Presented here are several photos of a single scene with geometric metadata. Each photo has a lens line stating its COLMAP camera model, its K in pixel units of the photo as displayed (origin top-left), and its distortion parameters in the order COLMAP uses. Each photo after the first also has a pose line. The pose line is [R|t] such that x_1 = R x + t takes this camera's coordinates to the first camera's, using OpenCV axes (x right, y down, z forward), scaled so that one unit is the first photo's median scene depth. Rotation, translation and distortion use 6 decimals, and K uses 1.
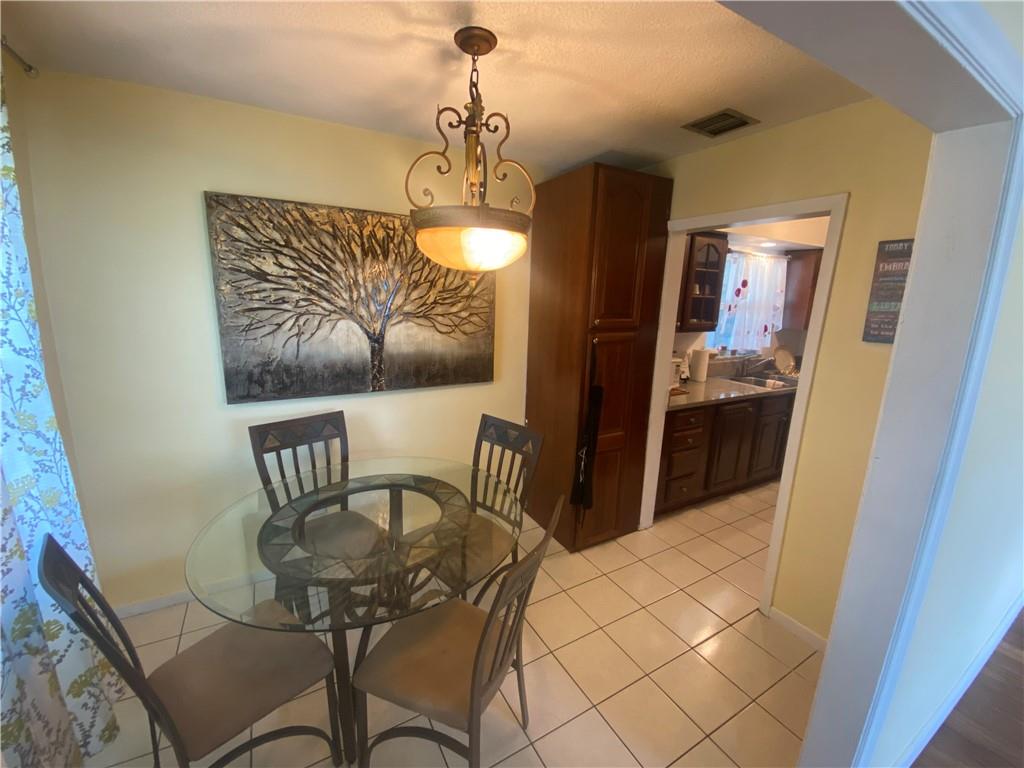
lens RADIAL K [[415.0, 0, 512.0], [0, 415.0, 384.0], [0, 0, 1]] dist [0.019177, -0.019293]
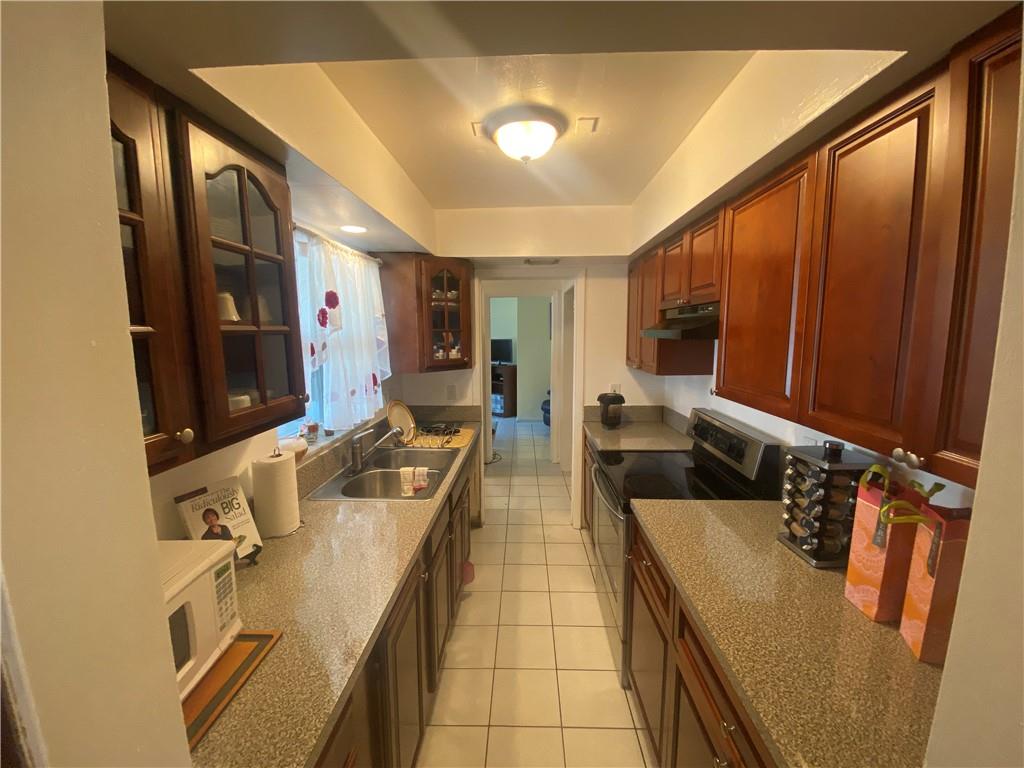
lens RADIAL K [[415.0, 0, 512.0], [0, 415.0, 384.0], [0, 0, 1]] dist [0.019177, -0.019293]
pose [[0.526224, -0.147253, 0.837499, 0.245858], [0.202466, 0.978265, 0.044788, -0.122958], [-0.825891, 0.145996, 0.544600, 0.573588]]
